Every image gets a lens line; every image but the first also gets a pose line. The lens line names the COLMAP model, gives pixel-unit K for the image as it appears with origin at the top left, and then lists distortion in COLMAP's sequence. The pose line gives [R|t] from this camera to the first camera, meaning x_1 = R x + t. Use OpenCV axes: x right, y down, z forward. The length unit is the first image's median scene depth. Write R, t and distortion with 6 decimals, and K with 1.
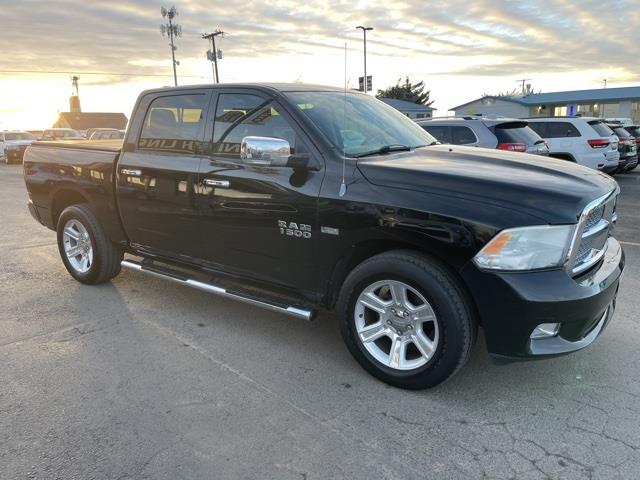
lens RADIAL K [[483.8, 0, 322.1], [0, 483.8, 235.7], [0, 0, 1]] dist [0.075016, -0.099890]
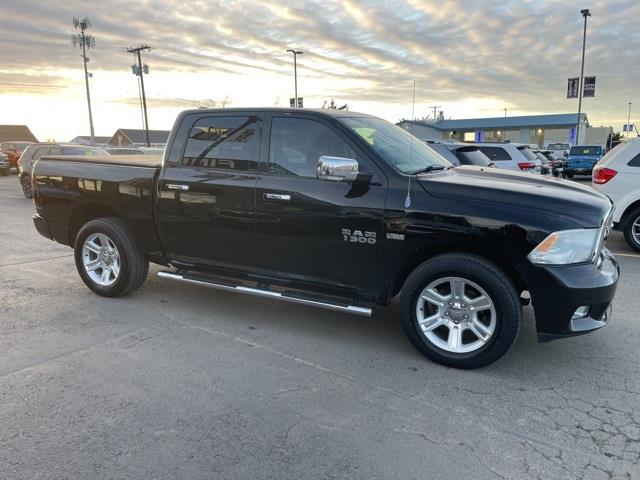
lens RADIAL K [[483.8, 0, 322.1], [0, 483.8, 235.7], [0, 0, 1]] dist [0.075016, -0.099890]
pose [[0.985383, -0.009630, 0.170079, -0.290994], [0.015999, 0.999220, -0.036116, 0.021594], [-0.169598, 0.038310, 0.984768, -0.100615]]
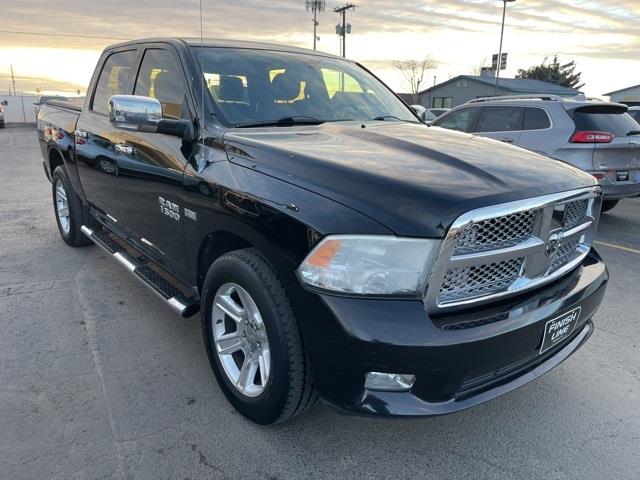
lens RADIAL K [[487.9, 0, 329.1], [0, 487.9, 238.7], [0, 0, 1]] dist [0.071338, -0.108832]
pose [[0.963309, 0.111263, -0.244247, 0.367915], [-0.100660, 0.993371, 0.055511, -0.031600], [0.248804, -0.028888, 0.968123, 0.201581]]
